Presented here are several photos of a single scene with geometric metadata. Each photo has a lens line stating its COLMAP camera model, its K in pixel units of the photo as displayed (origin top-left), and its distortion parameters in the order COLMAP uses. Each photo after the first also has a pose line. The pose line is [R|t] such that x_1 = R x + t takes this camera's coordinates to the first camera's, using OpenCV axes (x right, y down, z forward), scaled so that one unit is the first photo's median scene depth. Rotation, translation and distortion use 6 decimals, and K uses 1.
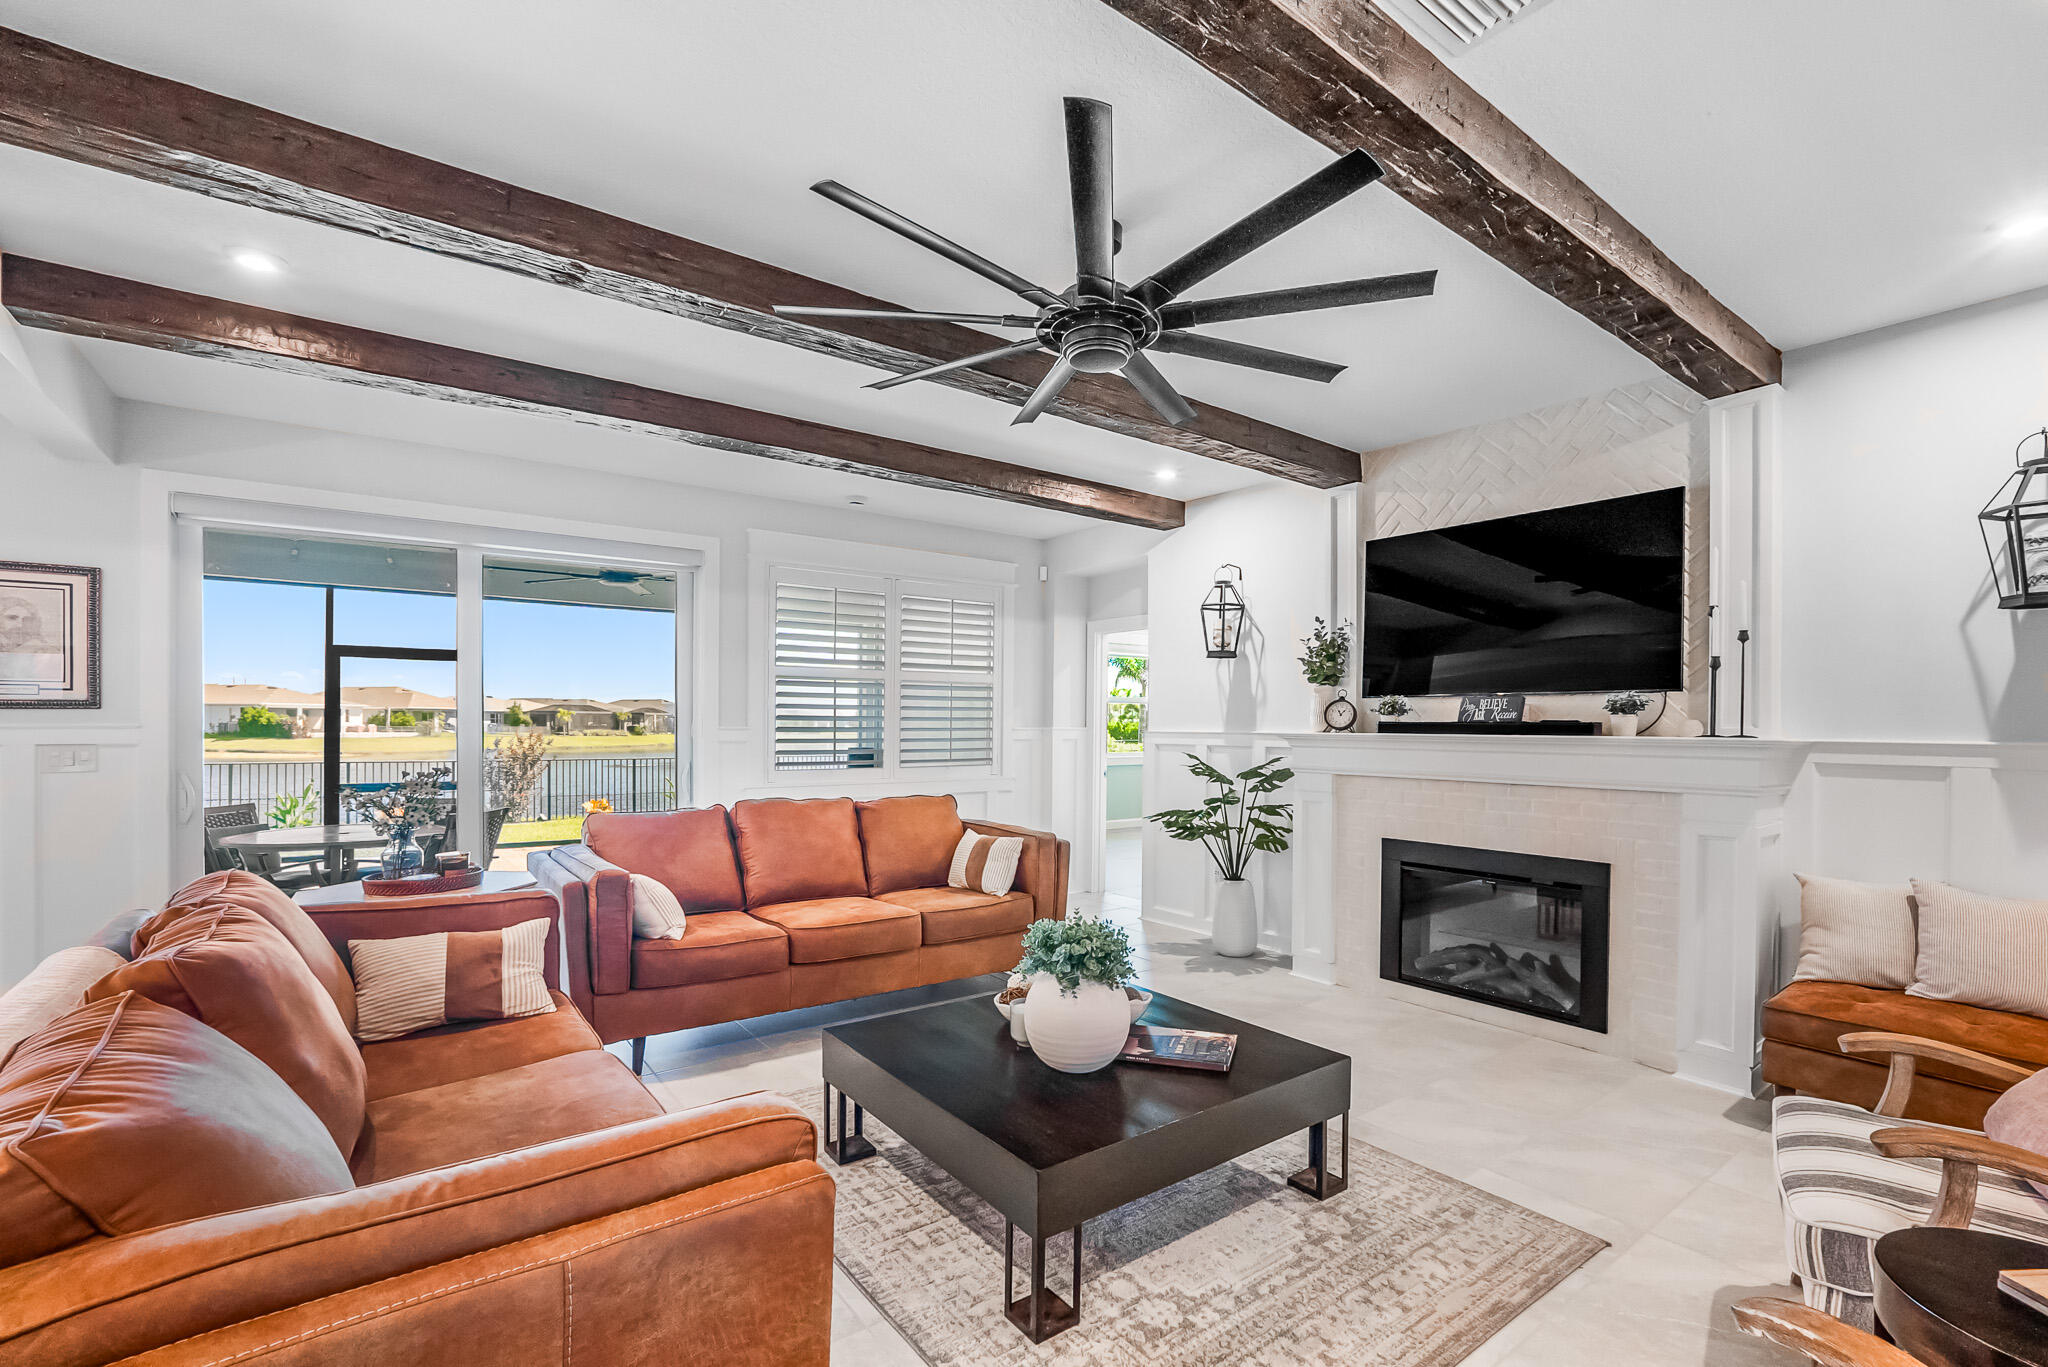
lens RADIAL K [[907.7, 0, 1048.4], [0, 907.7, 712.1], [0, 0, 1]] dist [-0.018446, 0.000823]
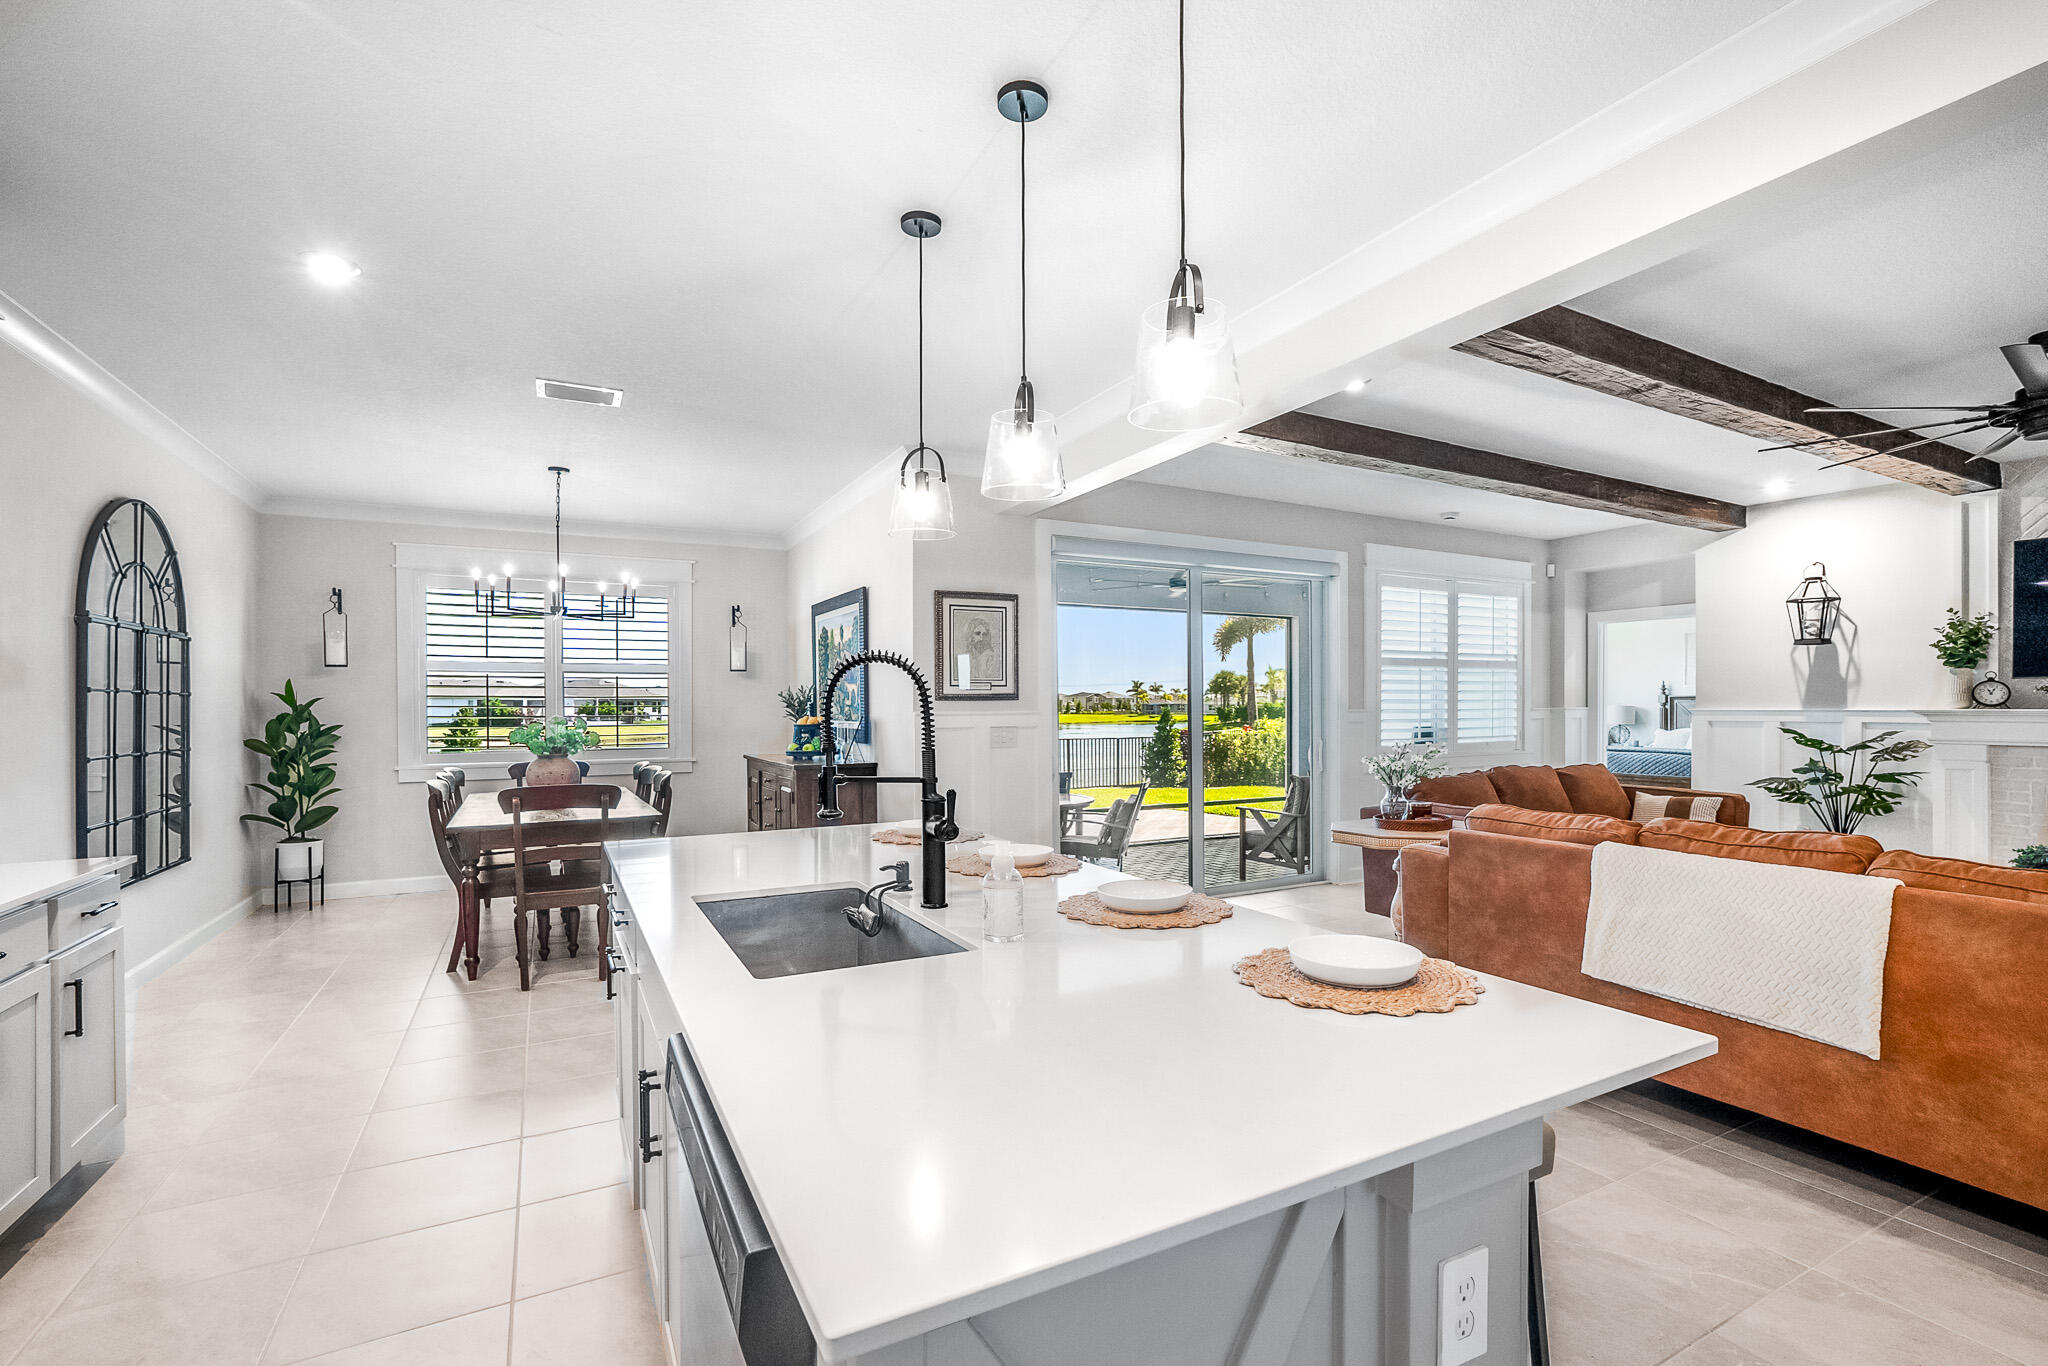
lens RADIAL K [[907.7, 0, 1048.4], [0, 907.7, 711.6], [0, 0, 1]] dist [-0.018446, 0.000823]
pose [[0.988575, -0.009263, -0.150443, -0.683111], [0.011758, 0.999808, 0.015705, -0.005614], [0.150268, -0.017295, 0.988494, -0.294873]]
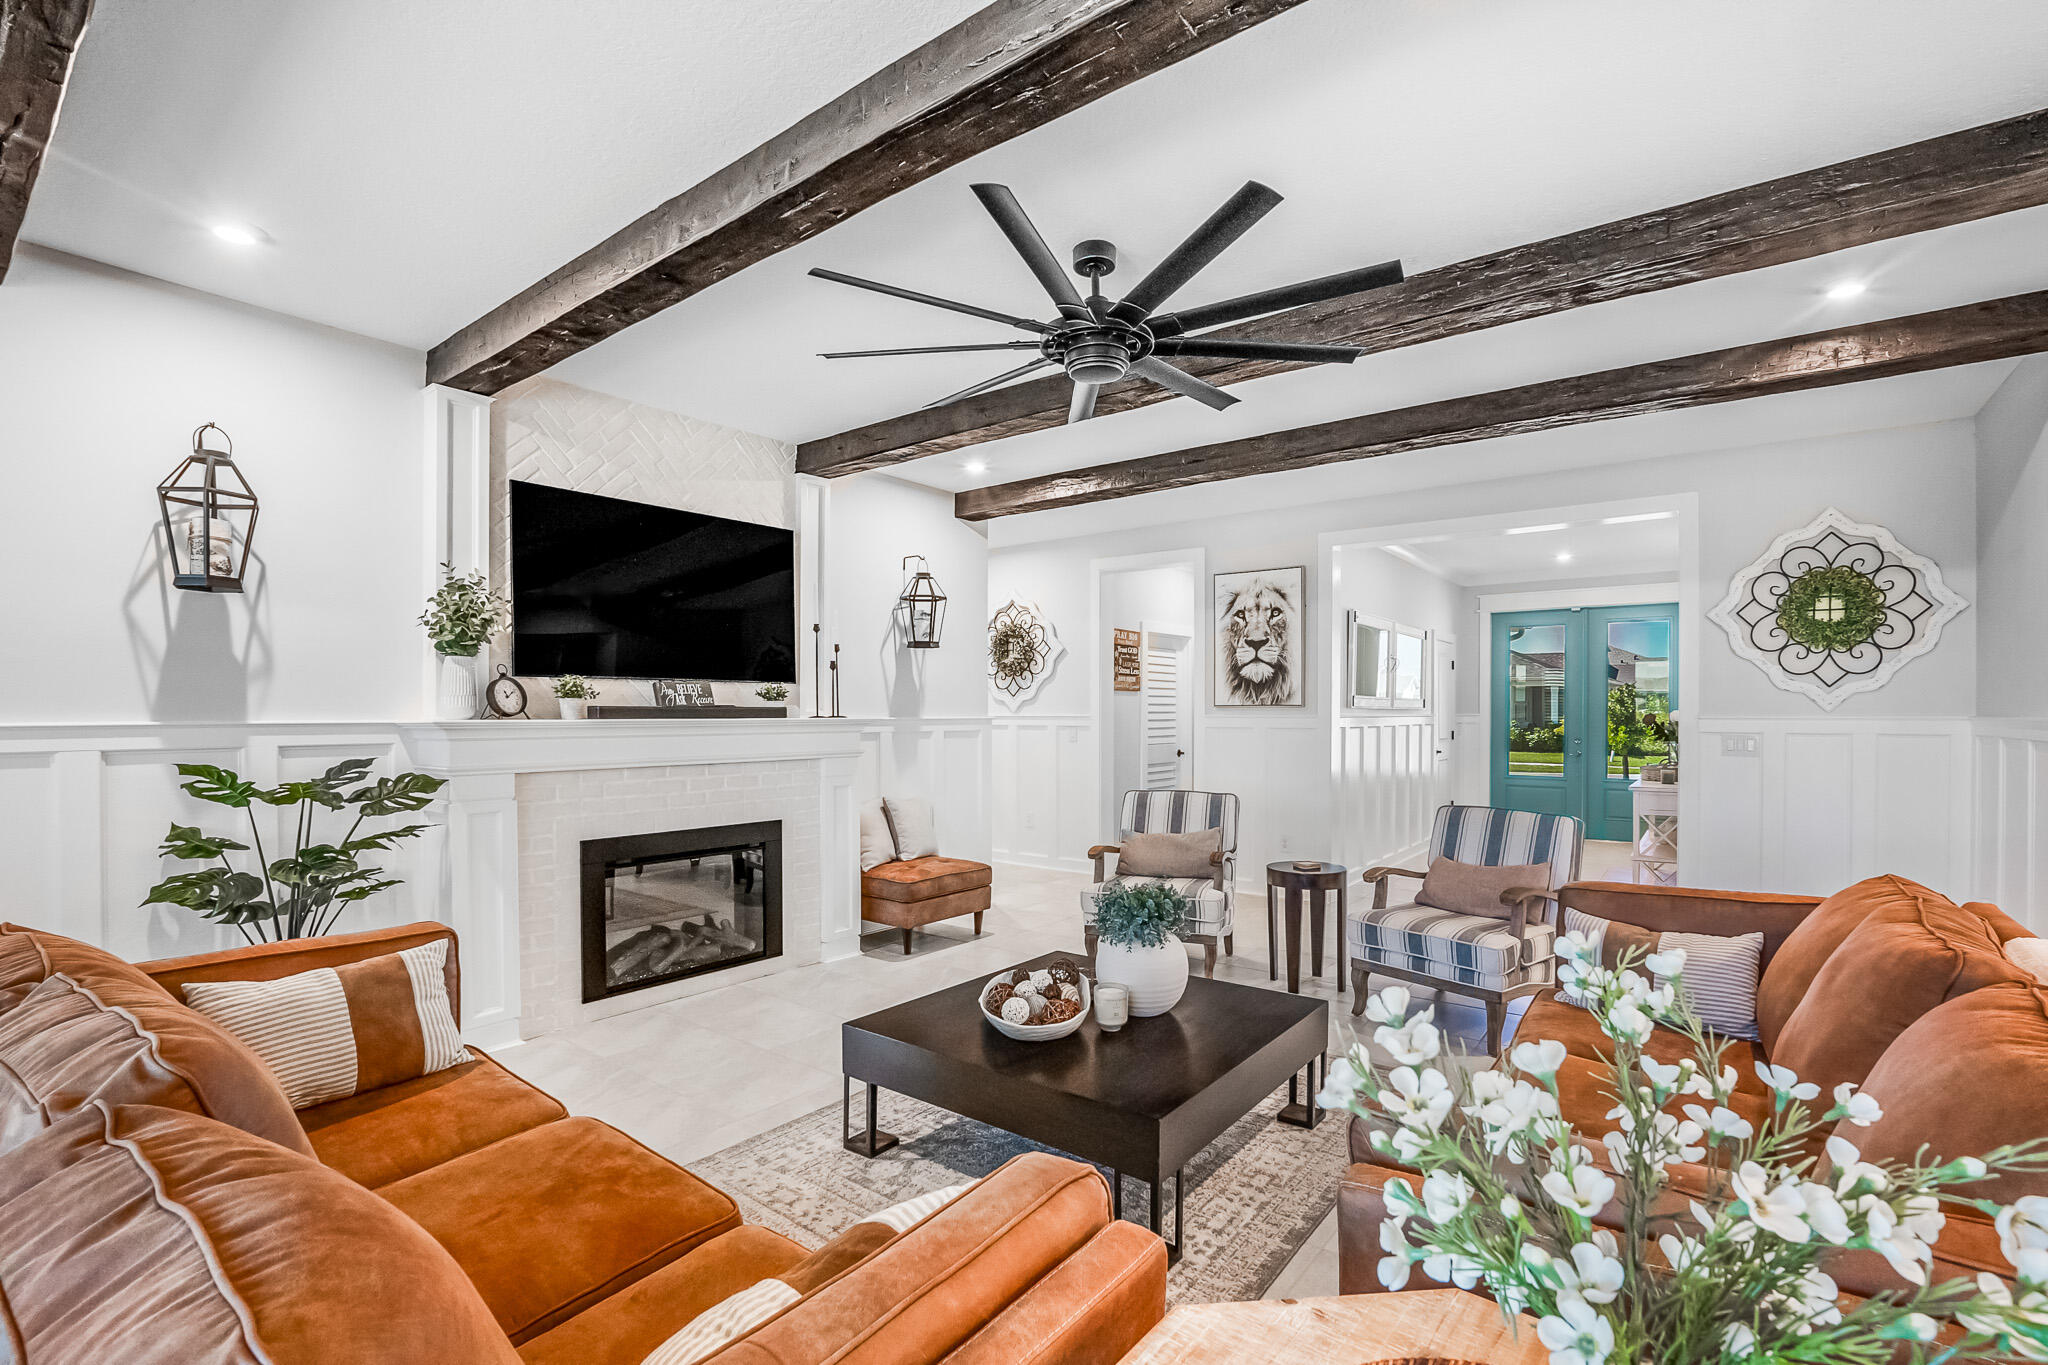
lens RADIAL K [[921.4, 0, 1043.9], [0, 921.4, 696.4], [0, 0, 1]] dist [-0.020733, 0.000228]
pose [[-0.251525, 0.009537, 0.967804, -0.550061], [-0.013416, 0.999821, -0.013339, 0.006731], [-0.967758, -0.016339, -0.251352, 0.749402]]
